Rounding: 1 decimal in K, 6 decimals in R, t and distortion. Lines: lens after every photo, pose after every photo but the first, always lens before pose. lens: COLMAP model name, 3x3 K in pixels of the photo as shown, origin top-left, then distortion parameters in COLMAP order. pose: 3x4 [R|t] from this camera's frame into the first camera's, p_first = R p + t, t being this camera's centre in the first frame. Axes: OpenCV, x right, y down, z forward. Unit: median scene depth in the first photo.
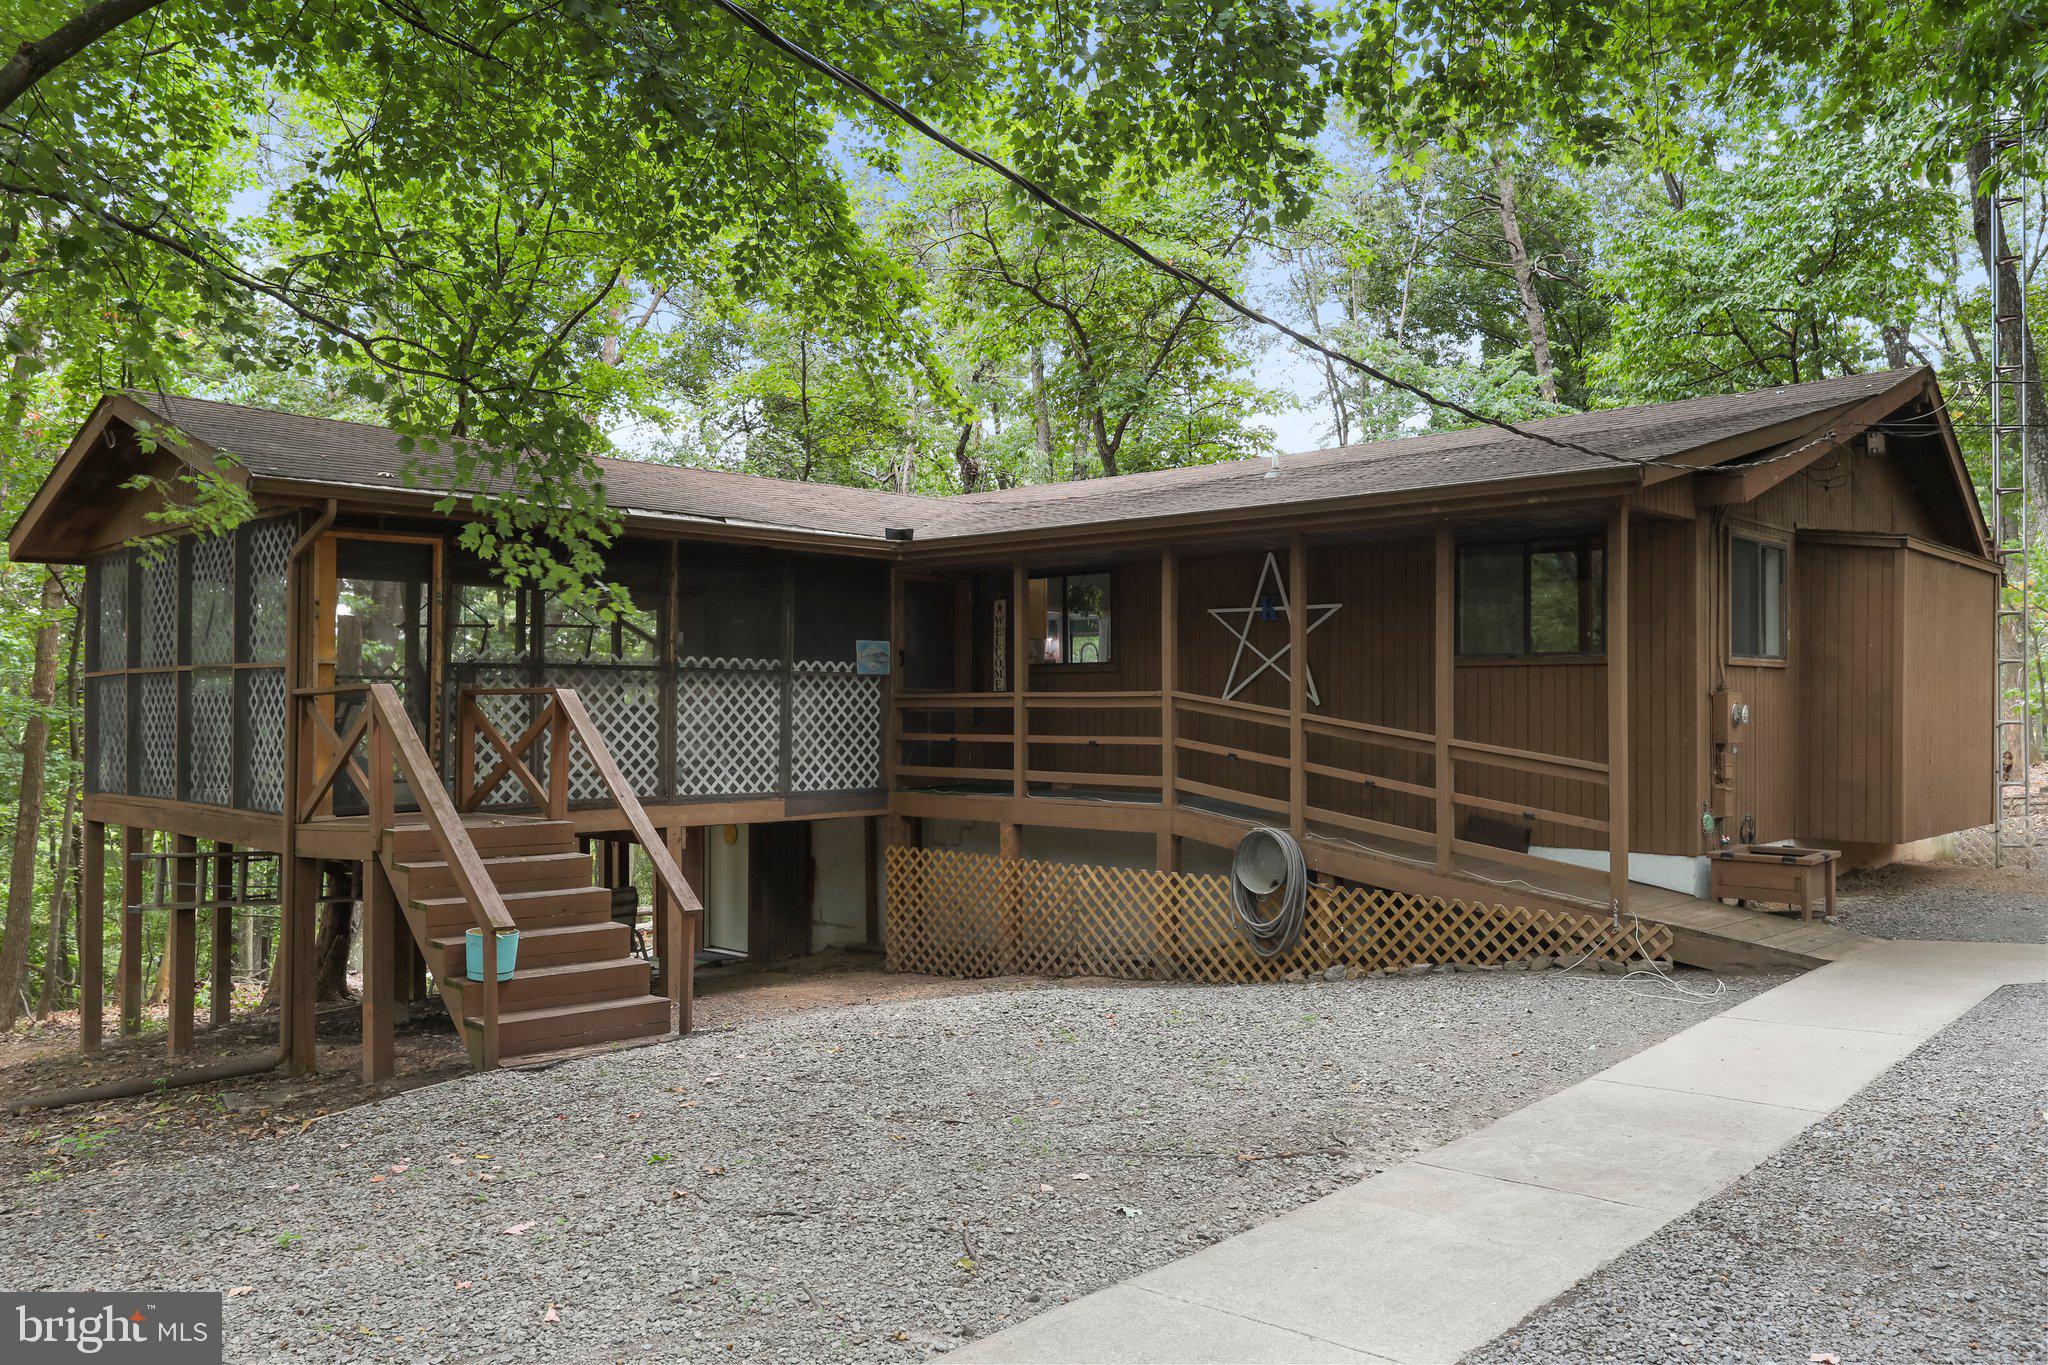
lens RADIAL K [[1585.4, 0, 1027.7], [0, 1585.4, 690.1], [0, 0, 1]] dist [0.010197, 0.001504]
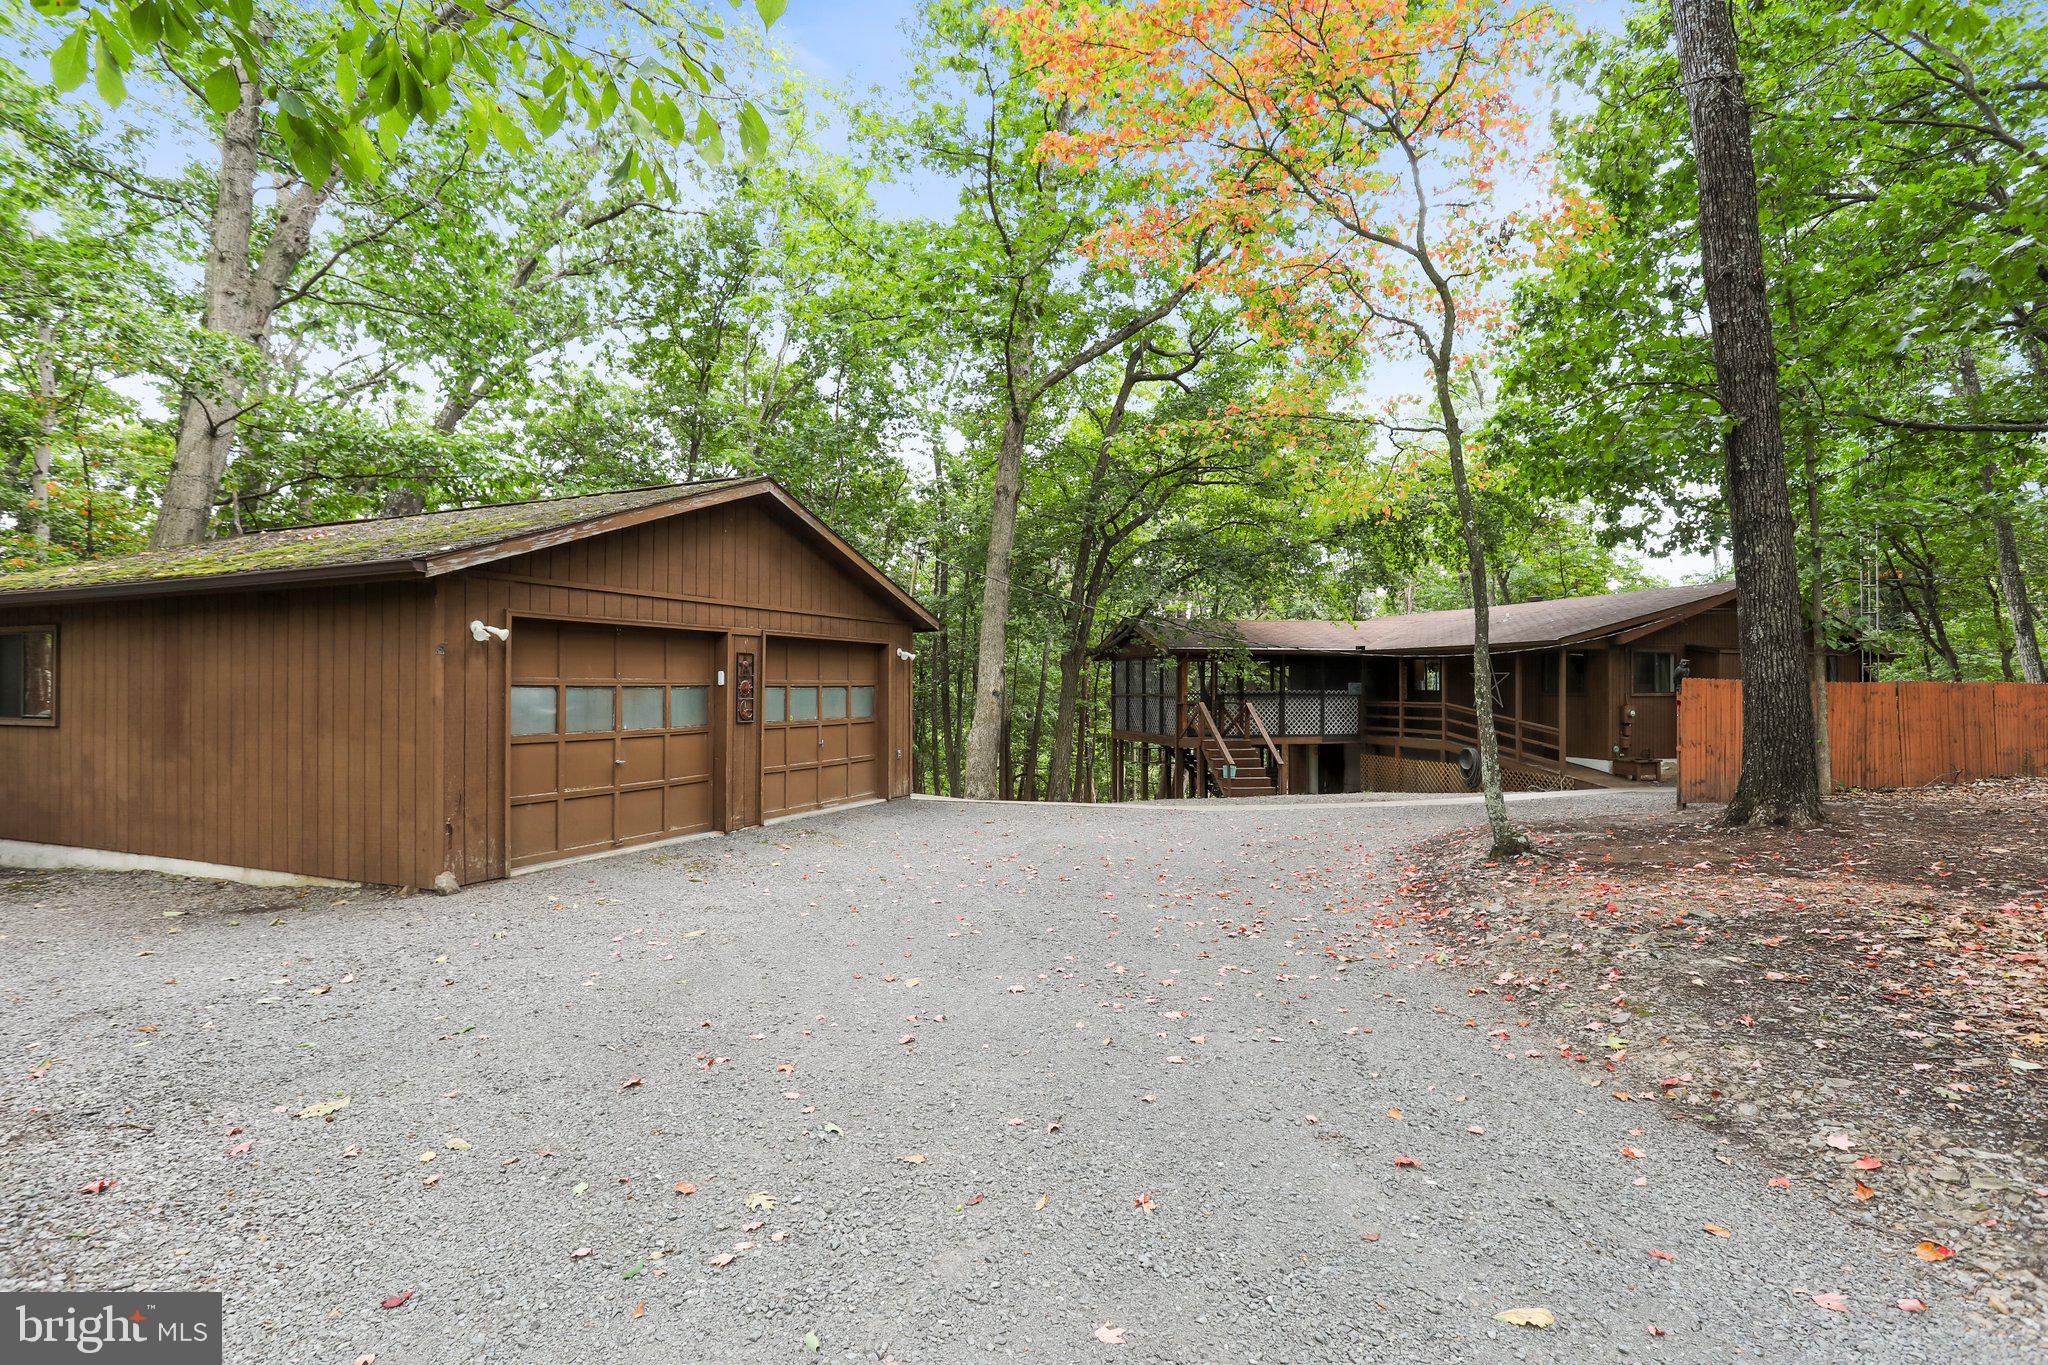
lens RADIAL K [[980.9, 0, 1034.3], [0, 980.9, 689.0], [0, 0, 1]] dist [-0.002125, -0.000049]
pose [[0.869092, -0.002237, -0.494646, 0.335393], [0.009880, 0.999869, 0.012837, -0.058040], [0.494552, -0.016044, 0.869000, -1.018073]]
